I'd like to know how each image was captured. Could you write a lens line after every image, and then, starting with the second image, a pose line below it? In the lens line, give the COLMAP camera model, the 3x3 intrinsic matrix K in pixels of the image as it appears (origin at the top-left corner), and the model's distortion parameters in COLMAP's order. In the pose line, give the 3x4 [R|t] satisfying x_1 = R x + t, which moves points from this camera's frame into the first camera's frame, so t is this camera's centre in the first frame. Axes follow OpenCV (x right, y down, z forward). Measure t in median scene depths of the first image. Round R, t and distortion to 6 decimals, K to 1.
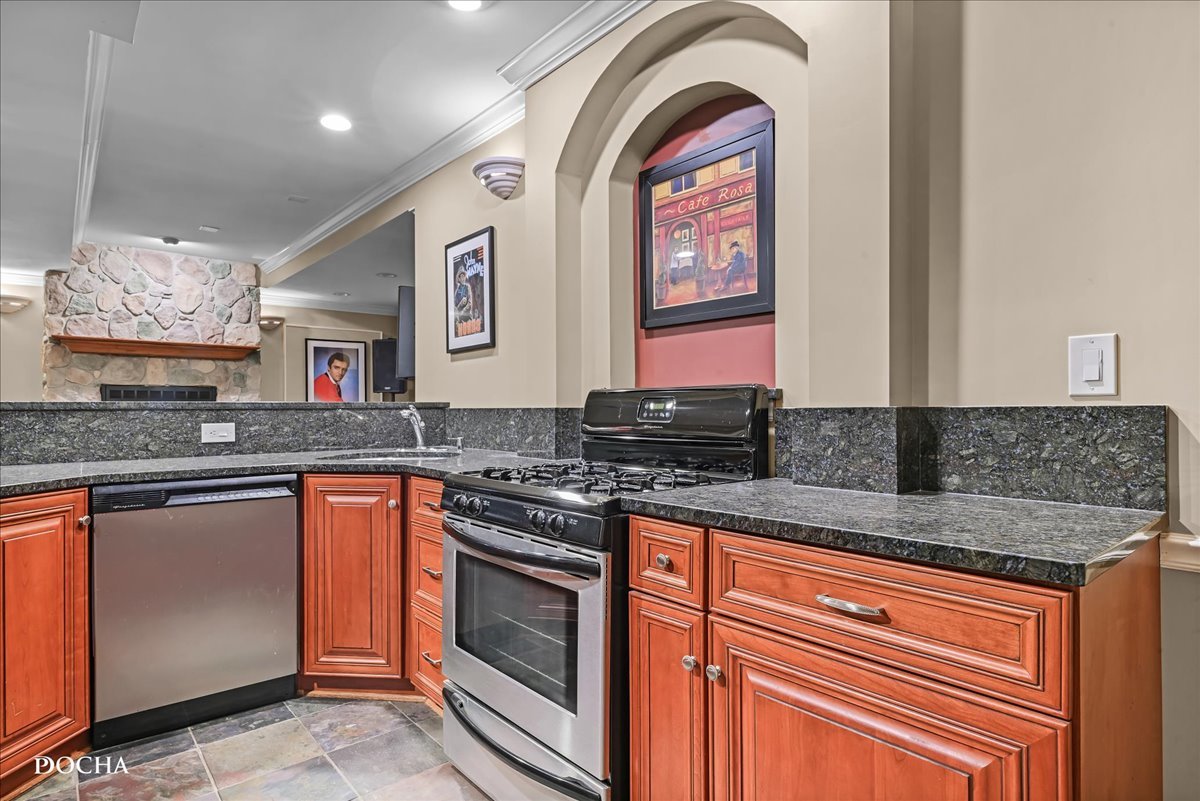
lens RADIAL K [[635.0, 0, 591.9], [0, 635.0, 407.6], [0, 0, 1]] dist [-0.001560, 0.000216]
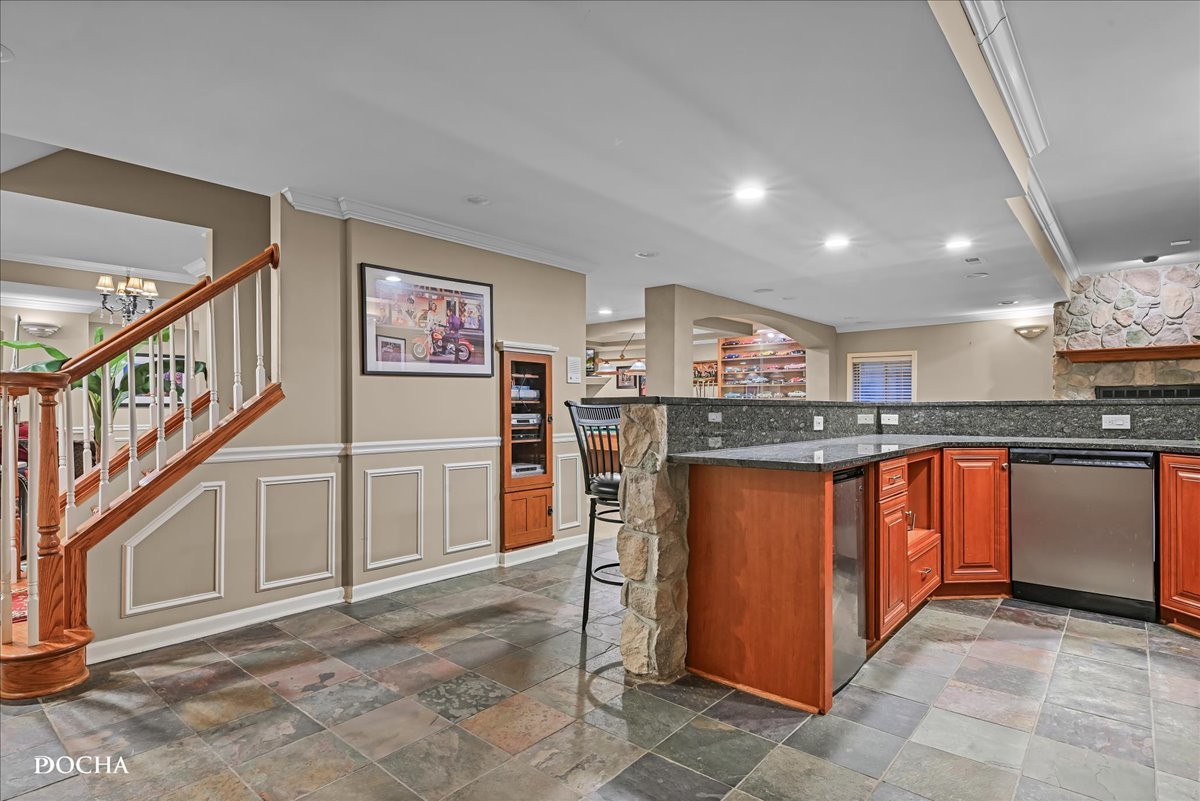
lens RADIAL K [[620.4, 0, 598.6], [0, 620.4, 408.9], [0, 0, 1]] dist [-0.000323, -0.000292]
pose [[0.154652, 0.001151, -0.987968, 0.619303], [0.002742, 0.999995, 0.001594, 0.007019], [0.987965, -0.002956, 0.154648, -0.339867]]
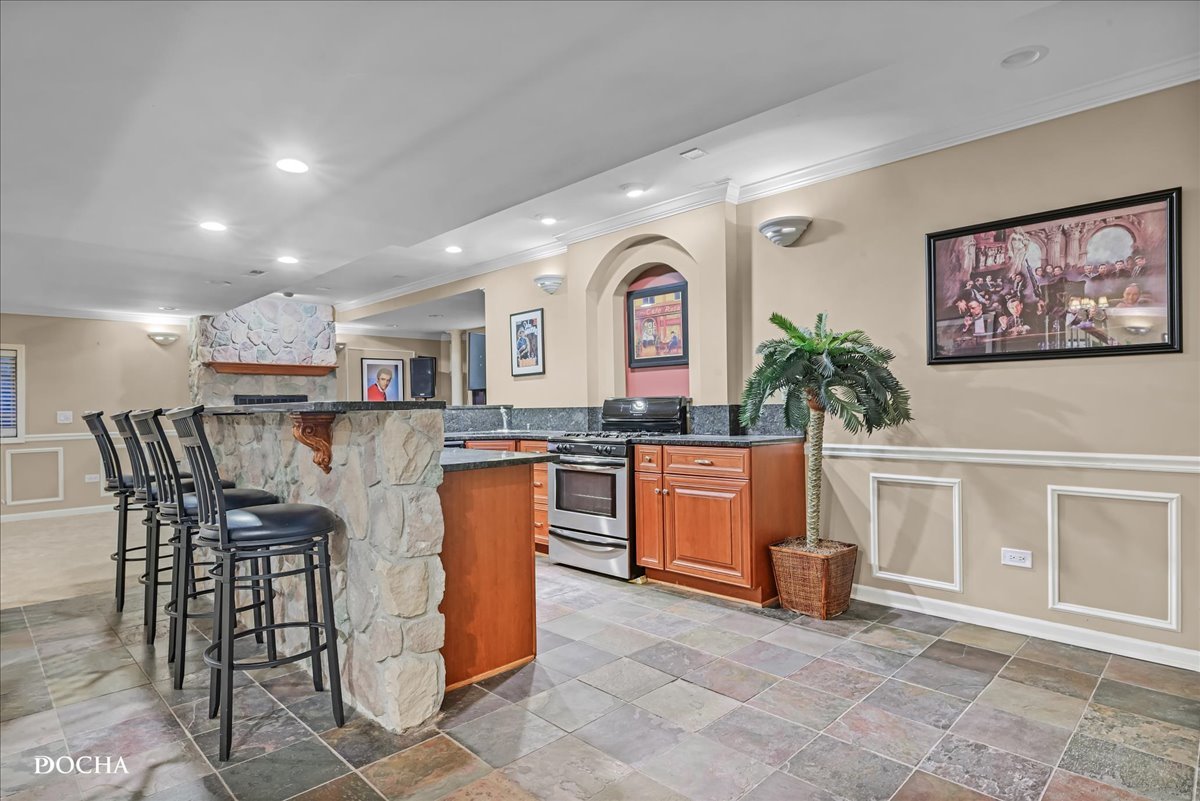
lens RADIAL K [[635.0, 0, 591.9], [0, 635.0, 407.6], [0, 0, 1]] dist [-0.001560, 0.000216]
pose [[0.997017, -0.013058, 0.076071, -0.198175], [0.013010, 0.999915, 0.001126, 0.000325], [-0.076079, -0.000133, 0.997102, -1.032650]]
